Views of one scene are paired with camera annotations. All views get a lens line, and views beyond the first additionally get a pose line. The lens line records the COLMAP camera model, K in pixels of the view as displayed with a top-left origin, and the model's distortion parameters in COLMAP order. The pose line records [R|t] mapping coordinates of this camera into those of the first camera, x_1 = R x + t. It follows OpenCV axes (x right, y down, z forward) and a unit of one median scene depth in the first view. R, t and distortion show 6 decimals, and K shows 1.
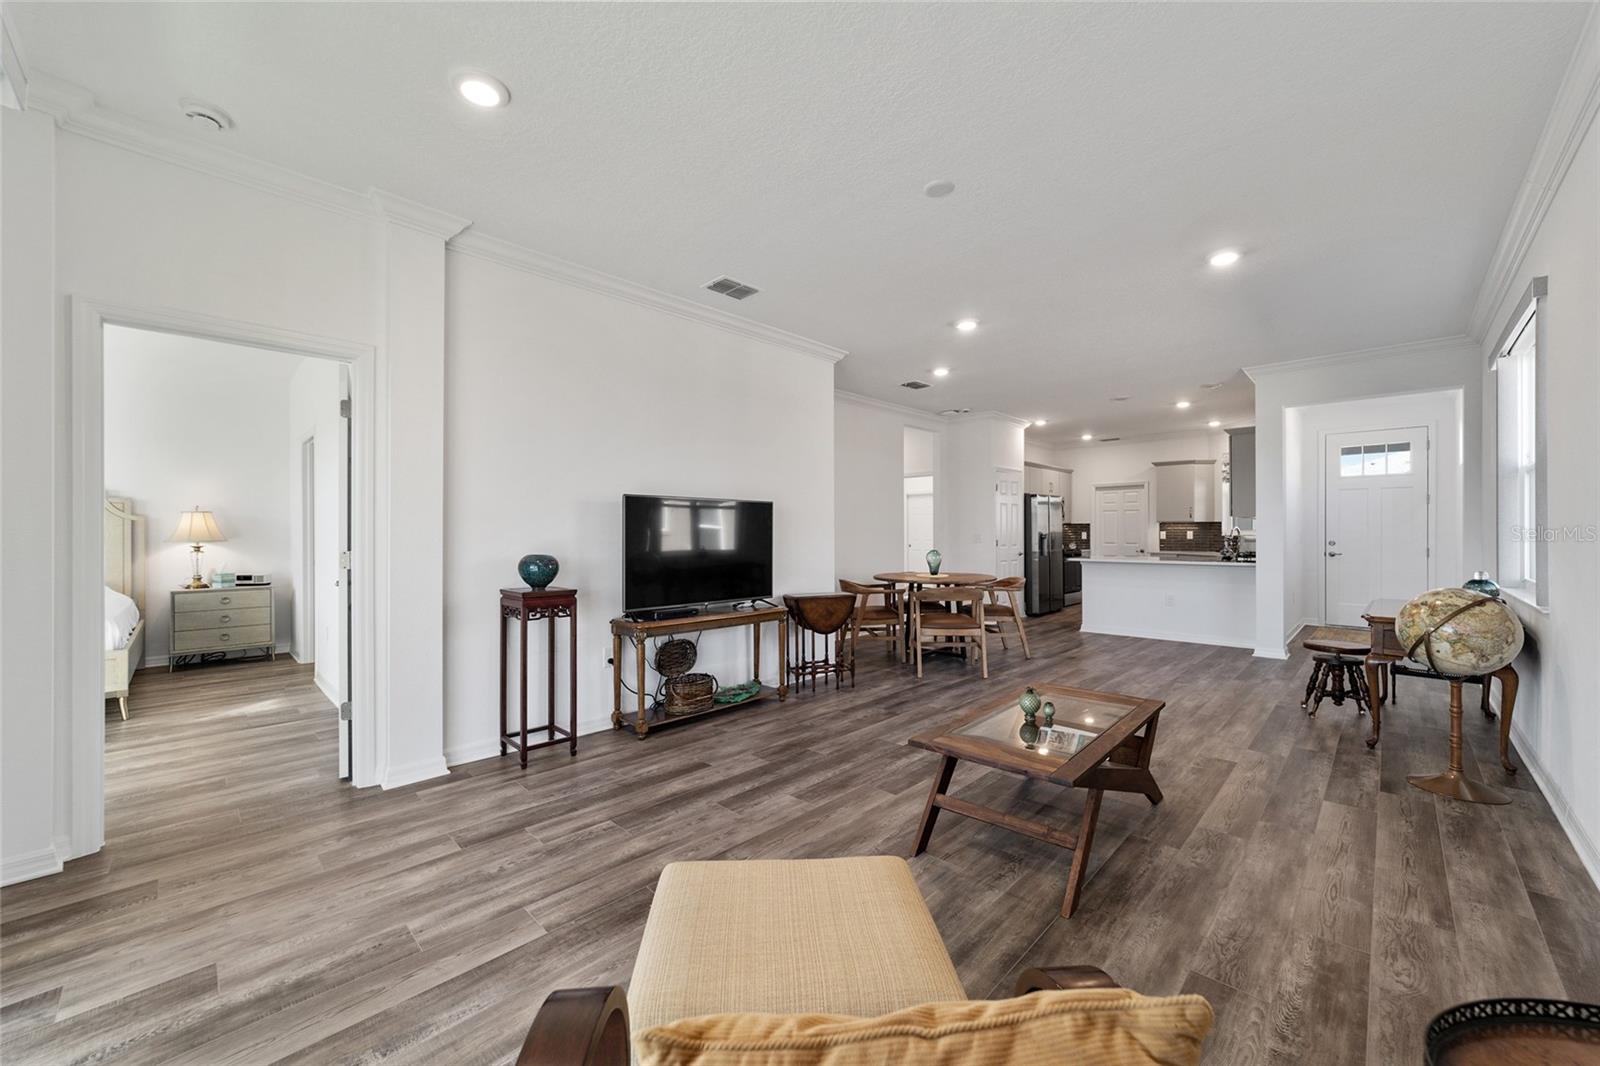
lens RADIAL K [[615.4, 0, 802.7], [0, 615.4, 529.9], [0, 0, 1]] dist [-0.002411, 0.000539]
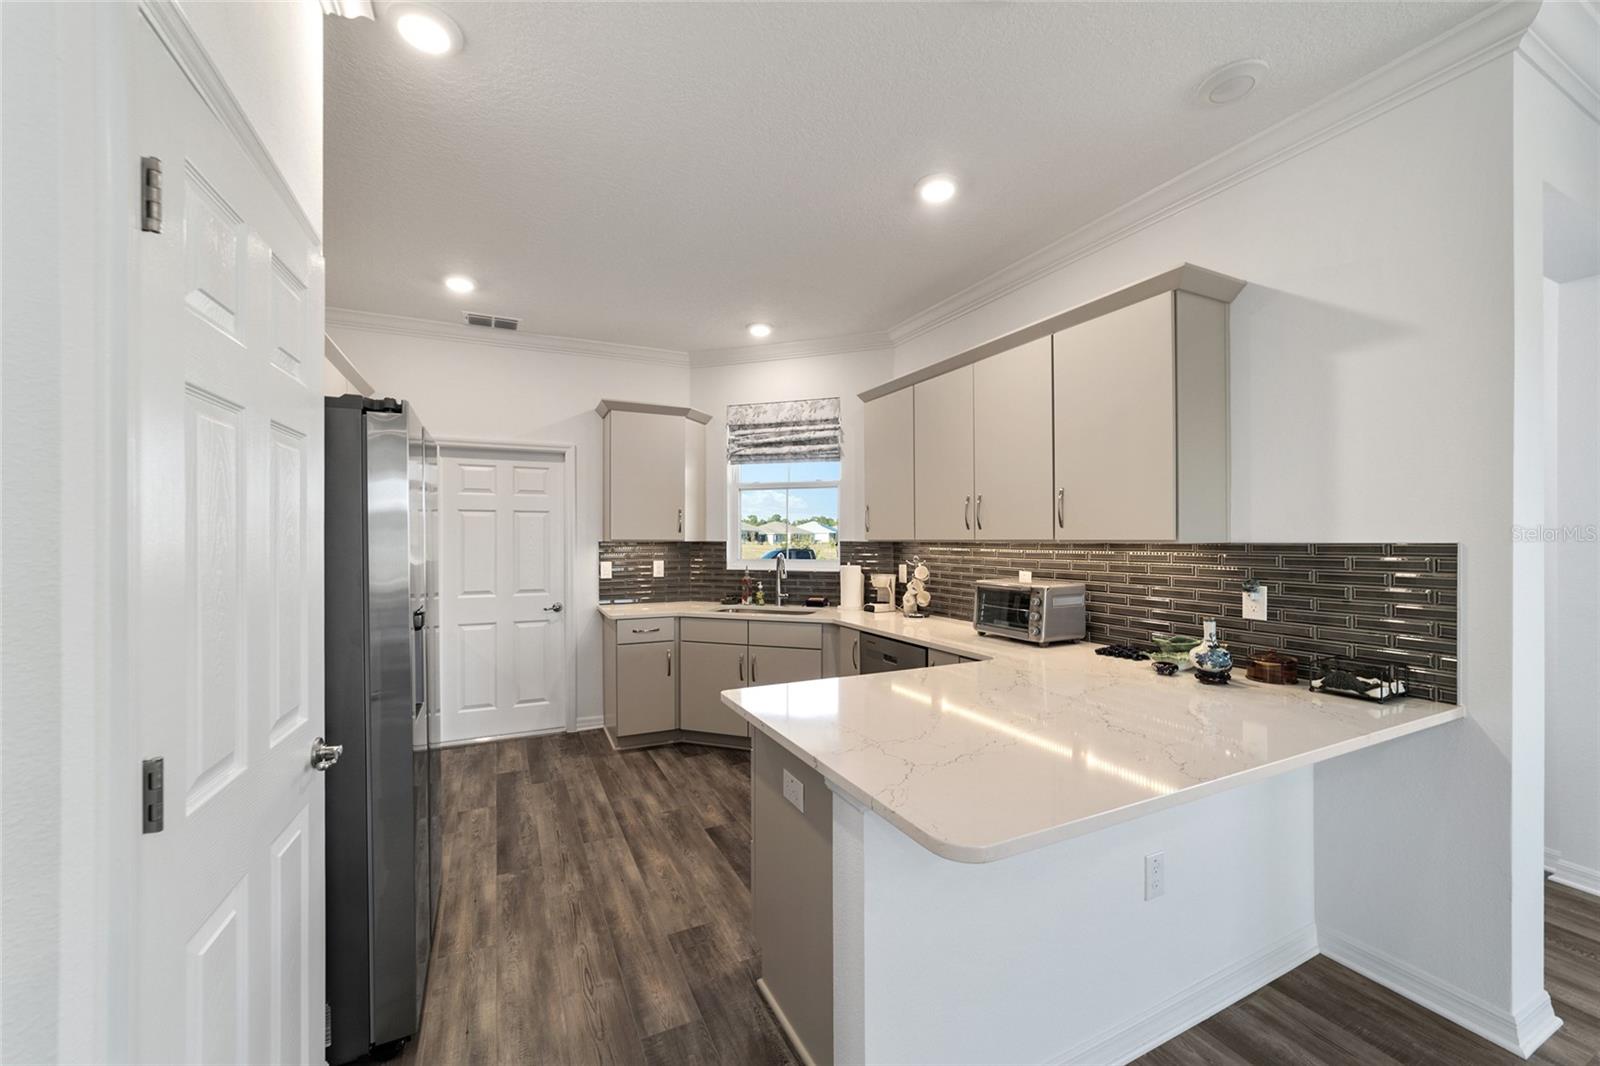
lens RADIAL K [[615.4, 0, 785.4], [0, 615.4, 536.5], [0, 0, 1]] dist [-0.002411, 0.000539]
pose [[0.350509, 0.003766, 0.936552, 0.633037], [-0.003039, 0.999991, -0.002883, -0.043798], [-0.936554, -0.001836, 0.350517, 2.127280]]
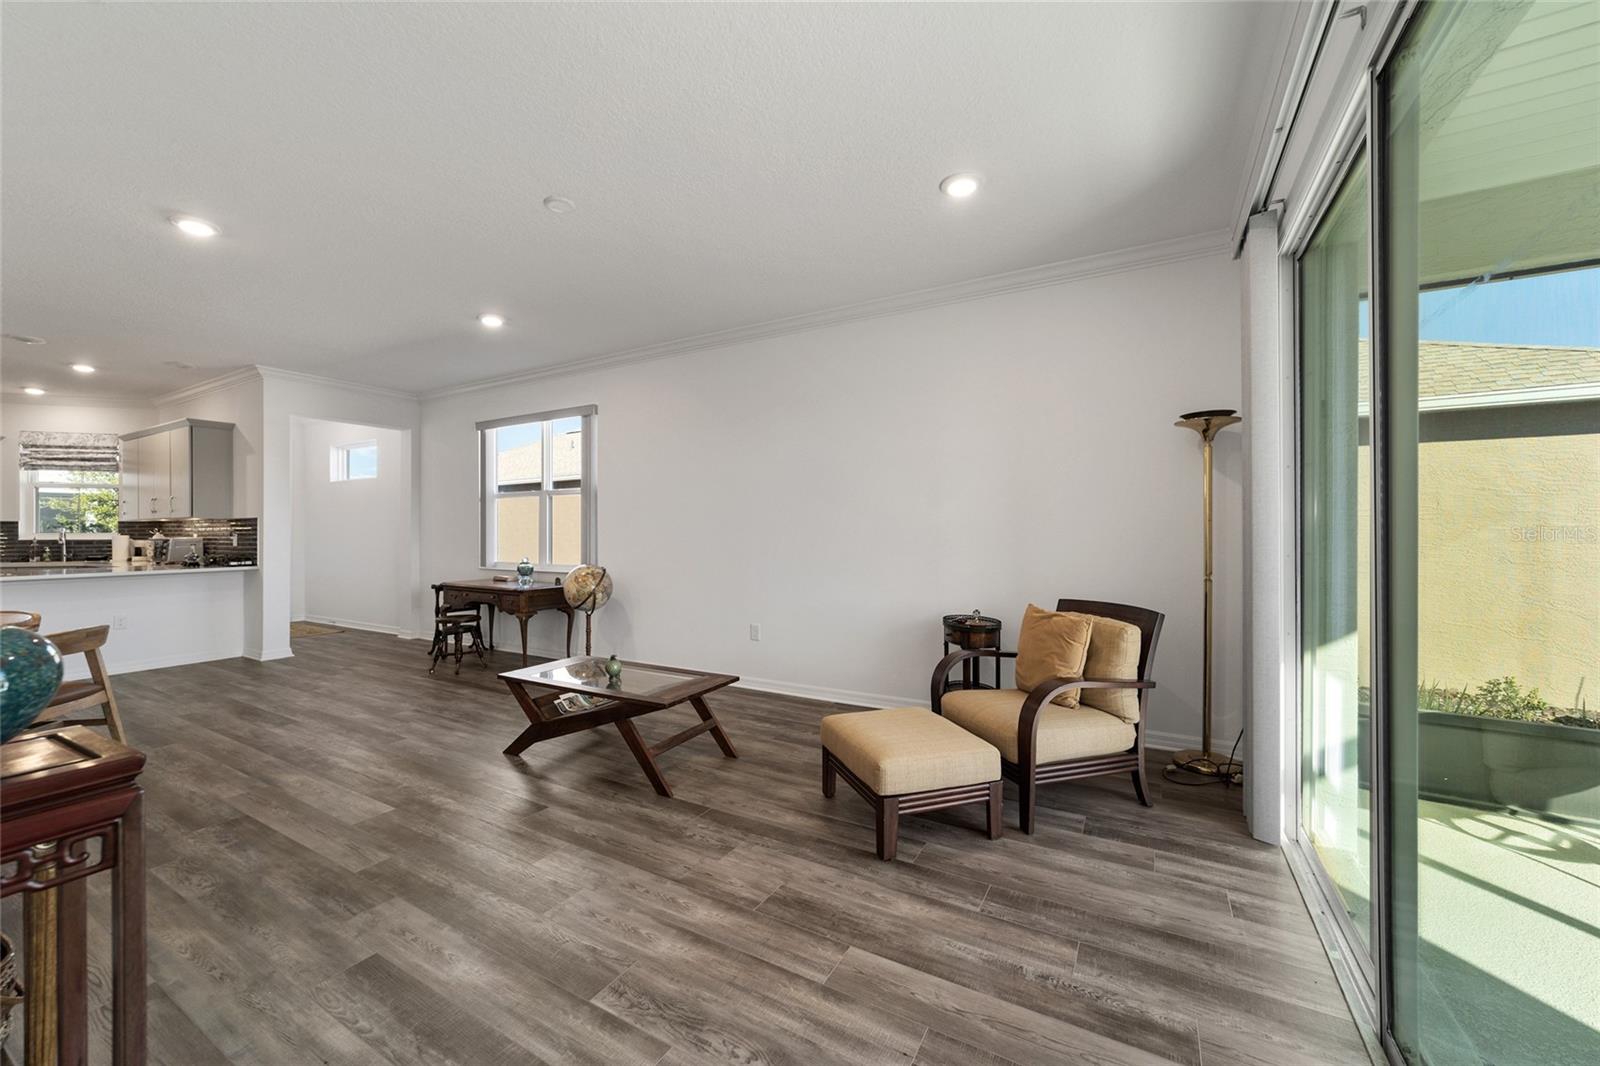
lens RADIAL K [[615.4, 0, 792.5], [0, 615.4, 531.6], [0, 0, 1]] dist [-0.002411, 0.000539]
pose [[-0.243763, 0.005211, 0.969821, -0.739158], [-0.001566, 0.999982, -0.005766, 0.005195], [-0.969834, -0.002925, -0.243751, 0.734436]]
